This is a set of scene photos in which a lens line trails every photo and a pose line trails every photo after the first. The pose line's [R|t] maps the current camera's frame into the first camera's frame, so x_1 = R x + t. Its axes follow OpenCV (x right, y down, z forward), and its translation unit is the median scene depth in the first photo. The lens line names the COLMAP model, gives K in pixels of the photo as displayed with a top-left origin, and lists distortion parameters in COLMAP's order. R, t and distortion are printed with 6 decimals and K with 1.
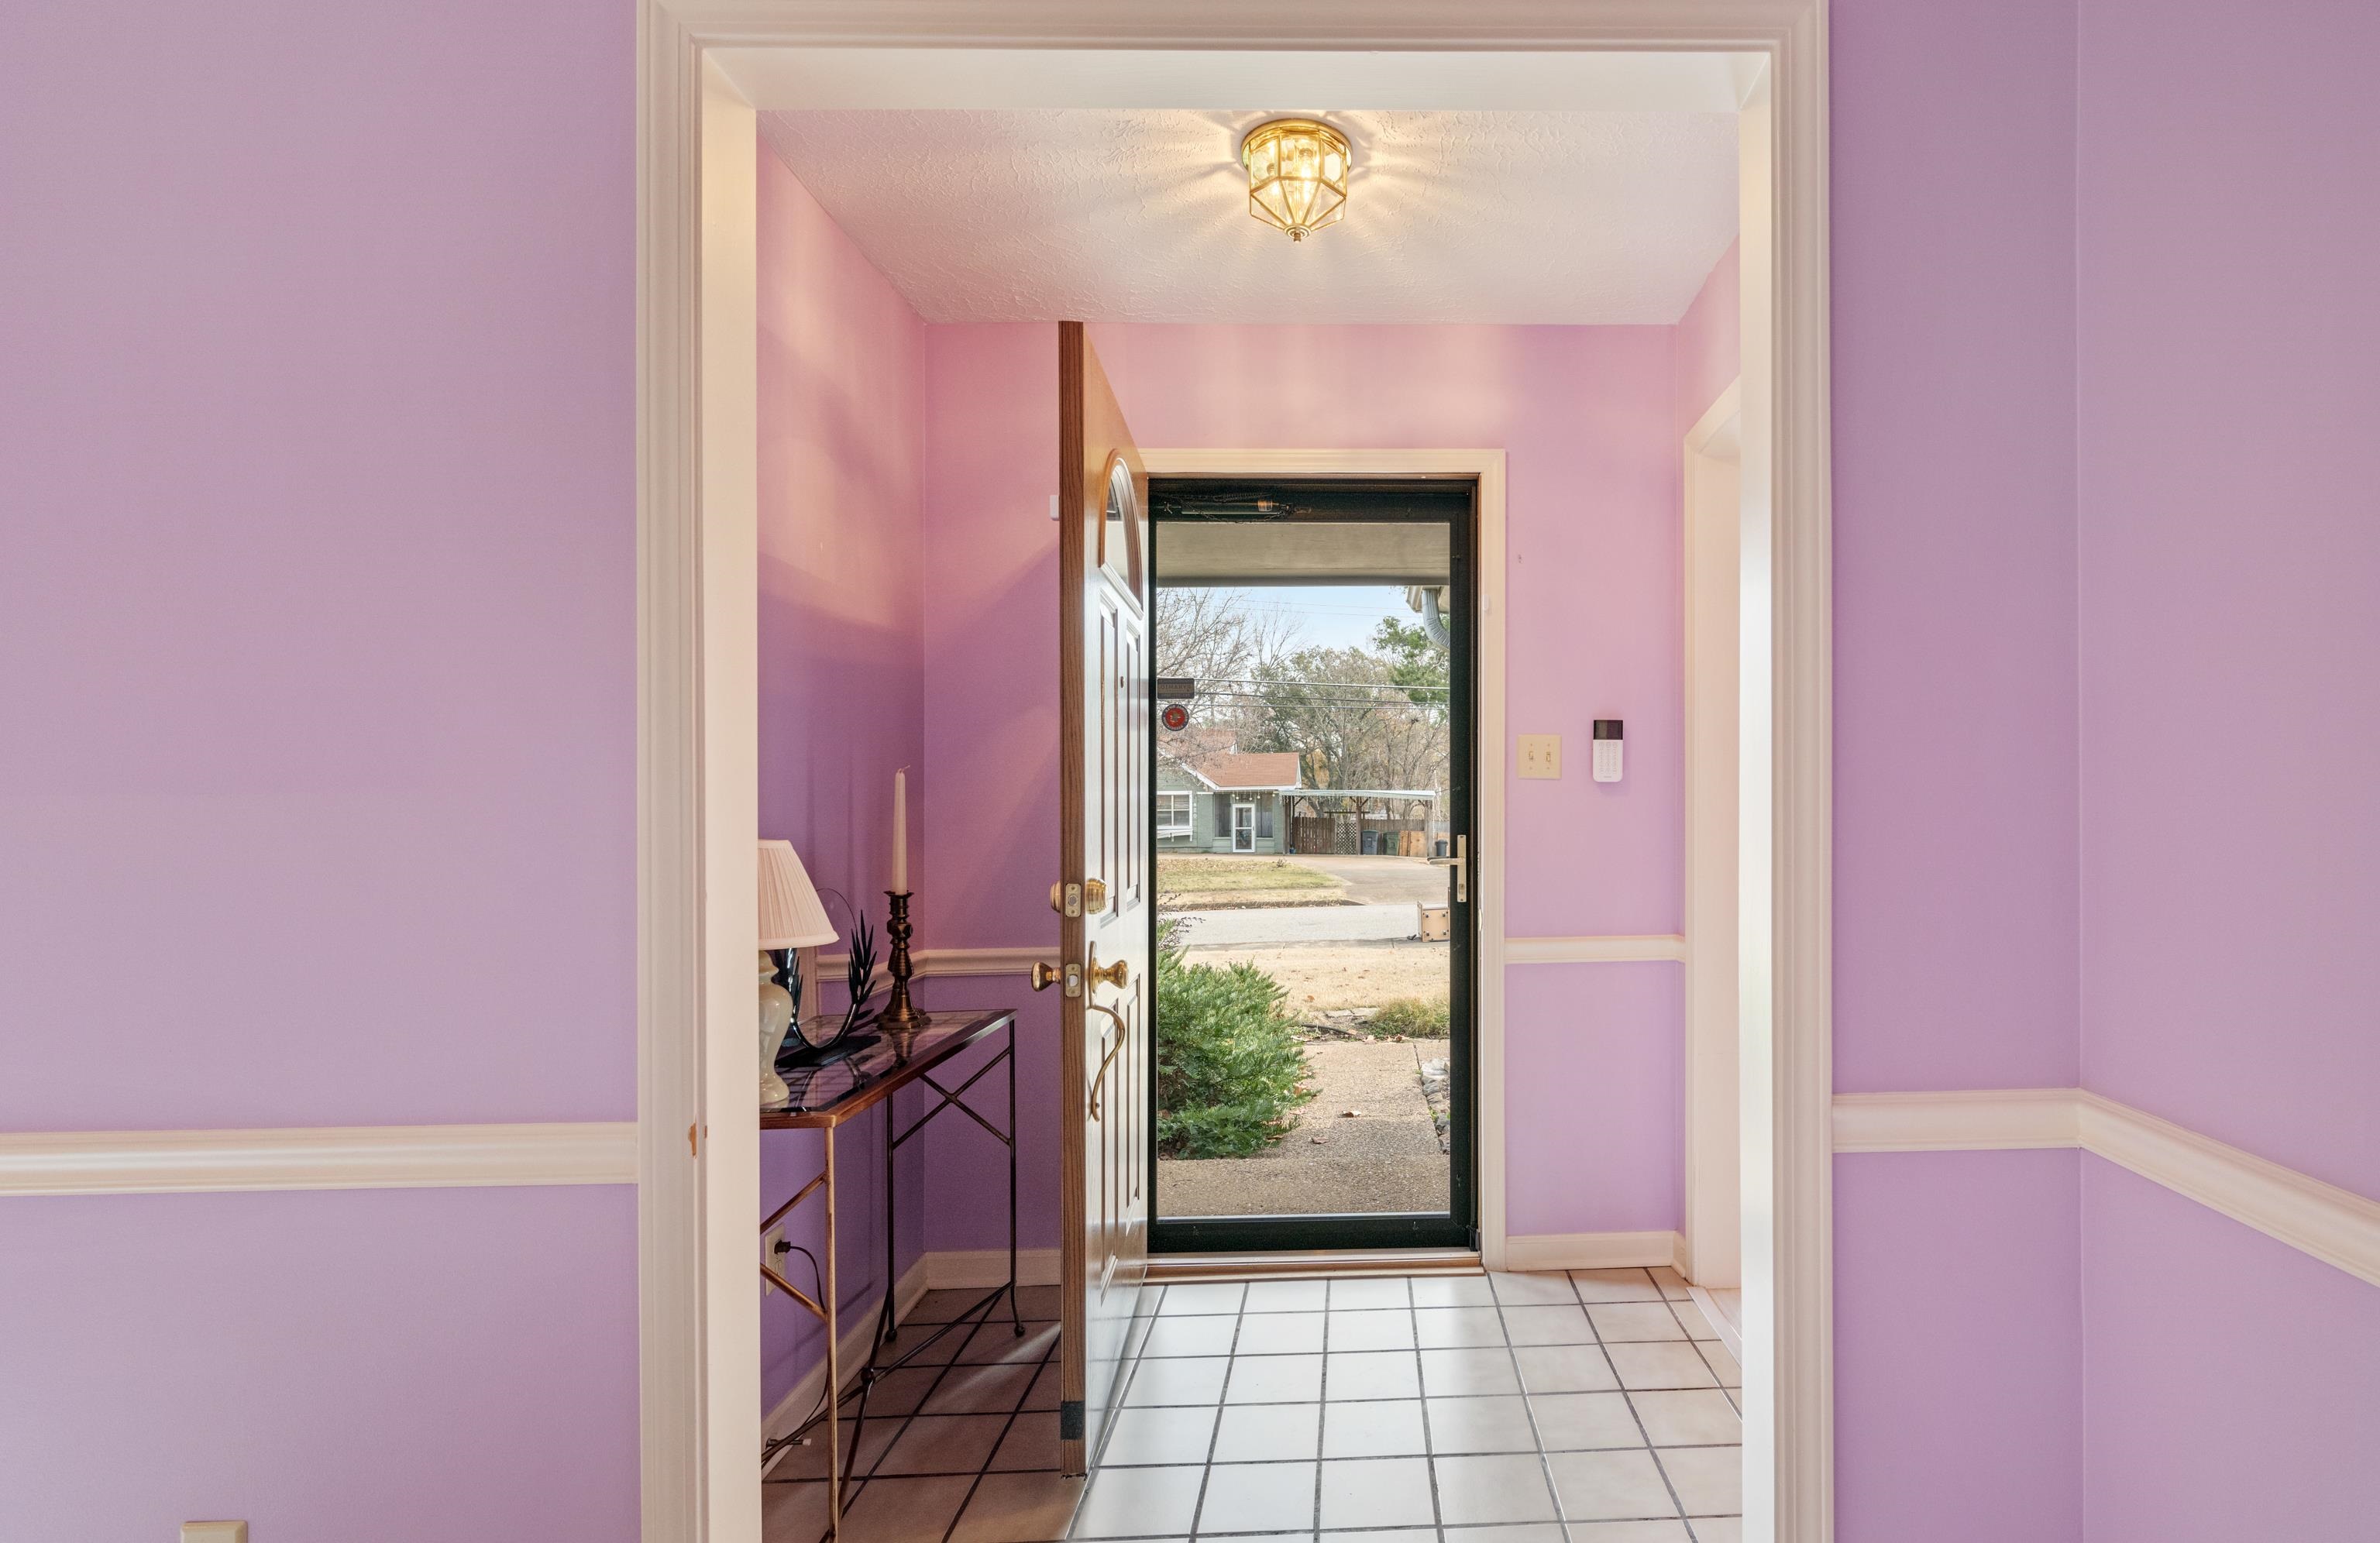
lens RADIAL K [[1107.9, 0, 1190.0], [0, 1107.9, 803.8], [0, 0, 1]] dist [0.000289, 0.000065]
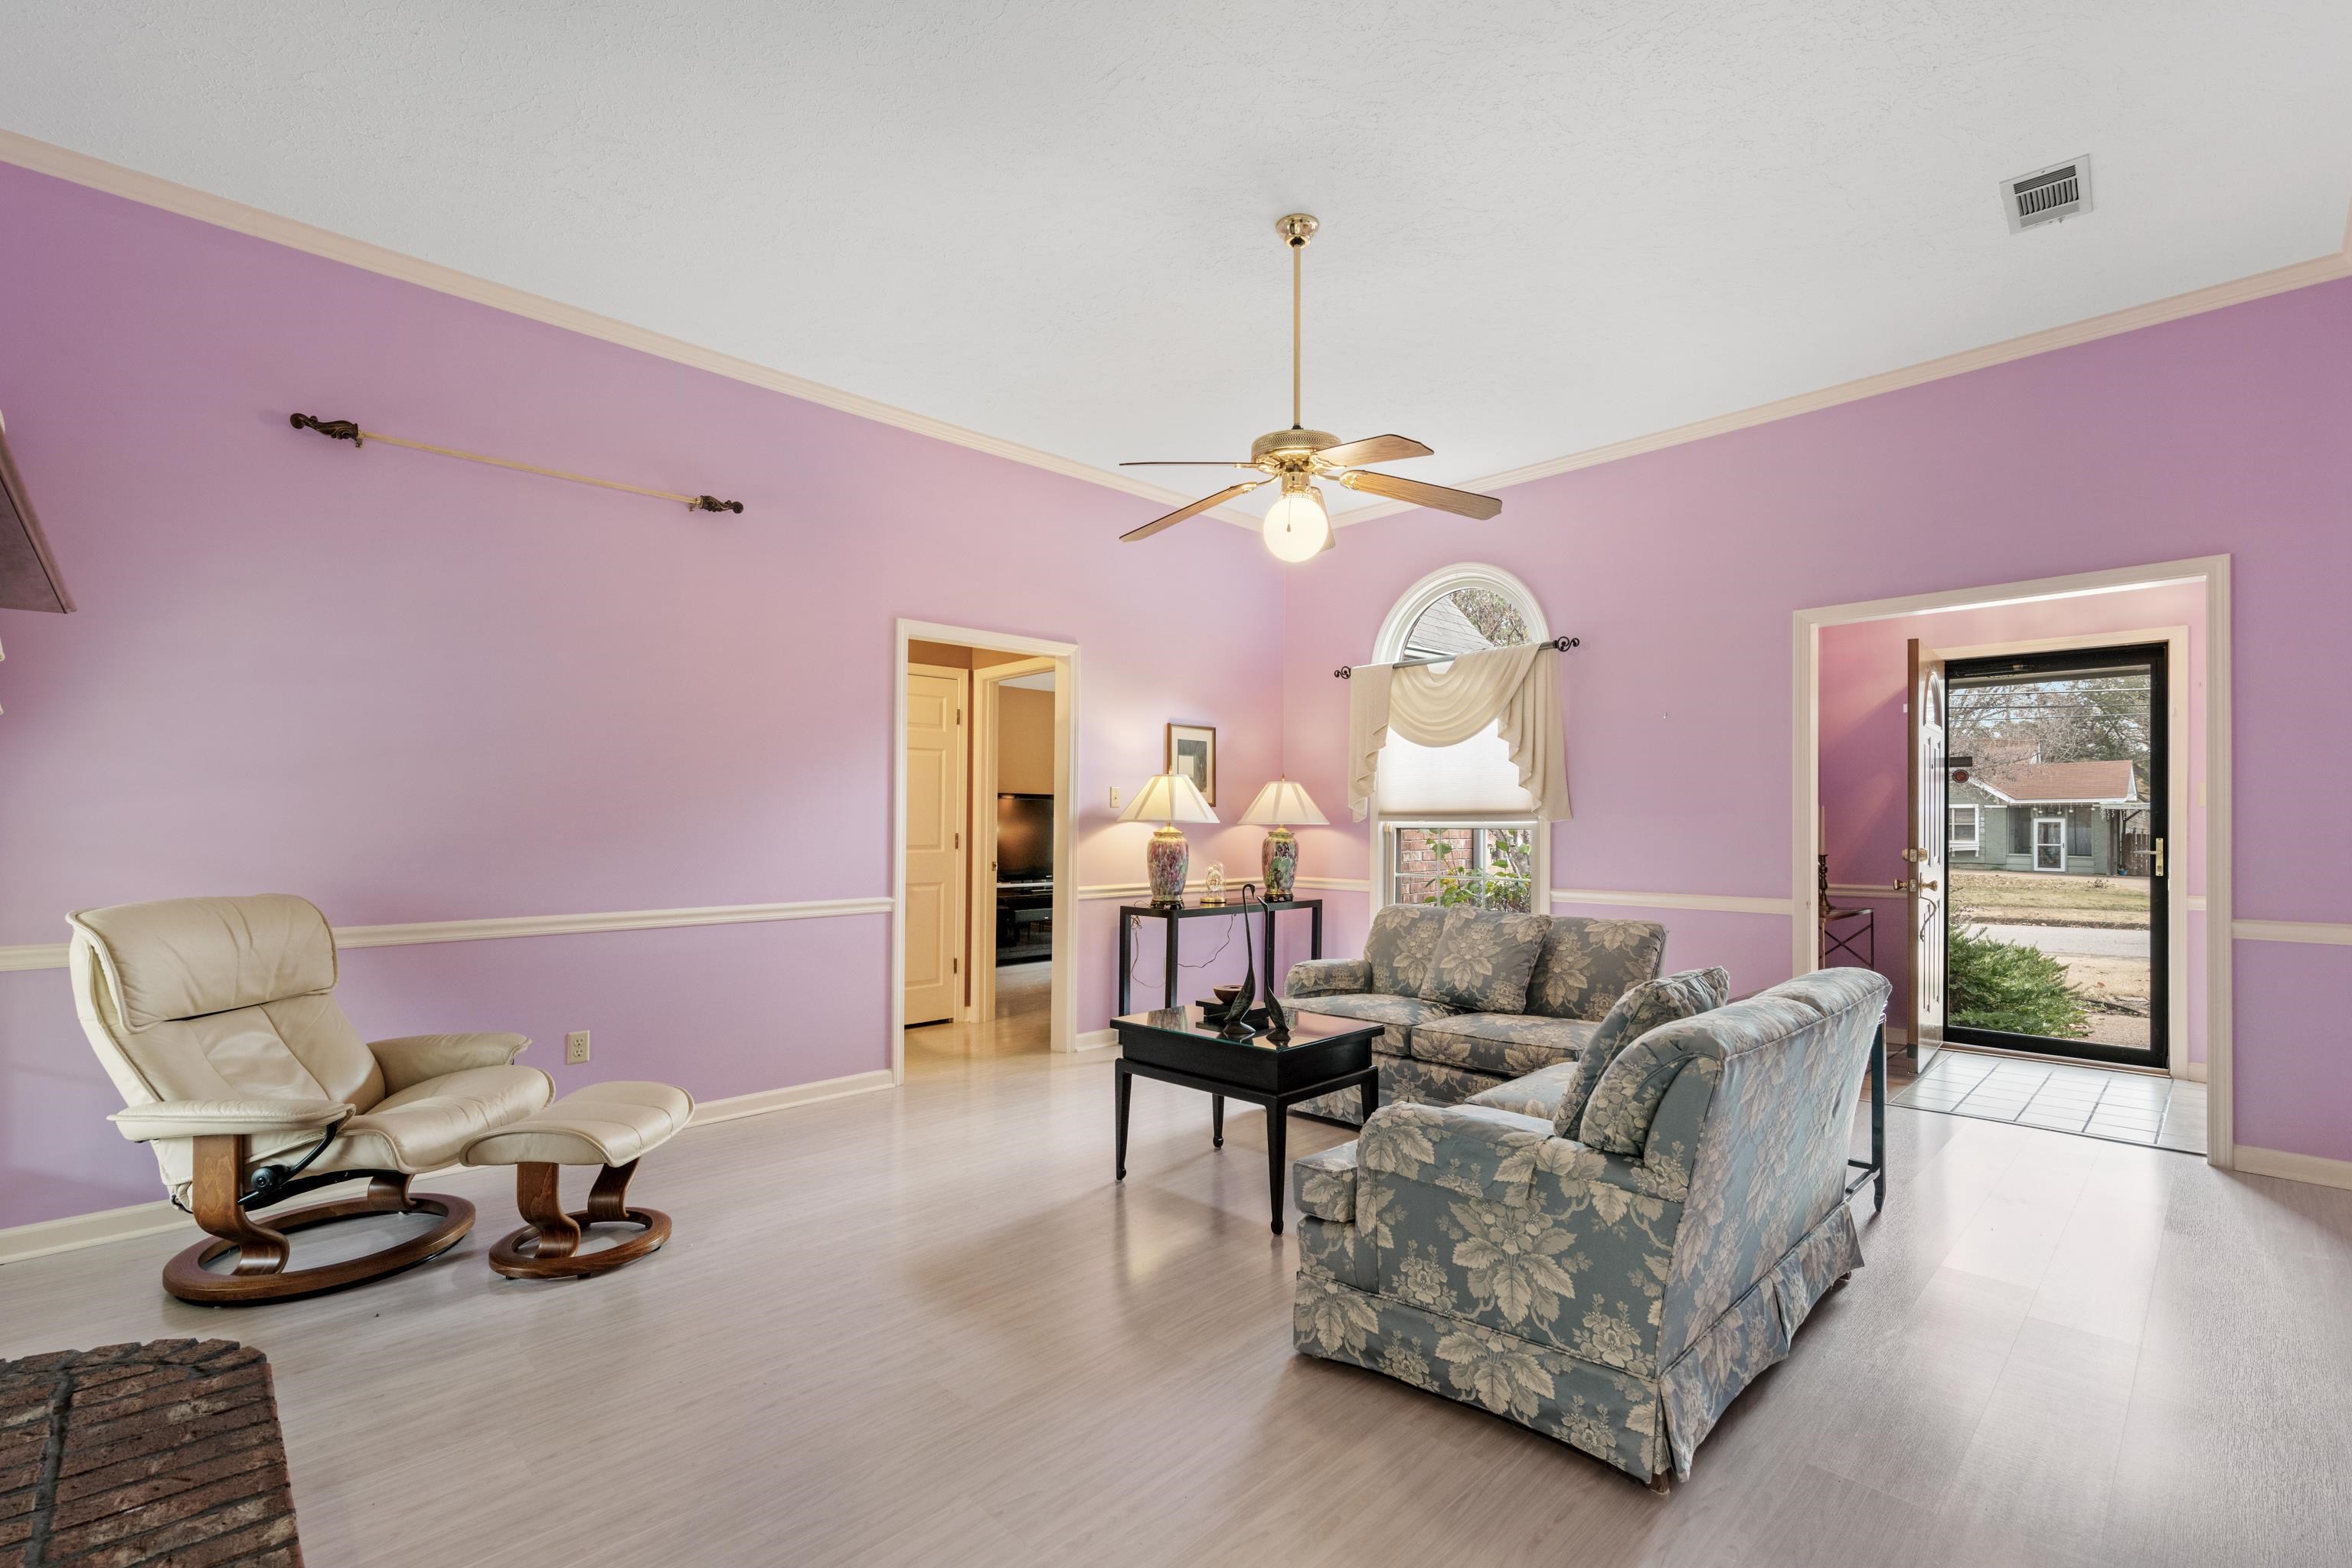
lens RADIAL K [[1042.4, 0, 1184.0], [0, 1042.4, 801.3], [0, 0, 1]] dist [-0.001966, -0.000087]
pose [[0.795361, 0.001380, -0.606134, 0.001518], [-0.008456, 0.999925, -0.008819, -0.000571], [0.606077, 0.012140, 0.795314, -0.182446]]
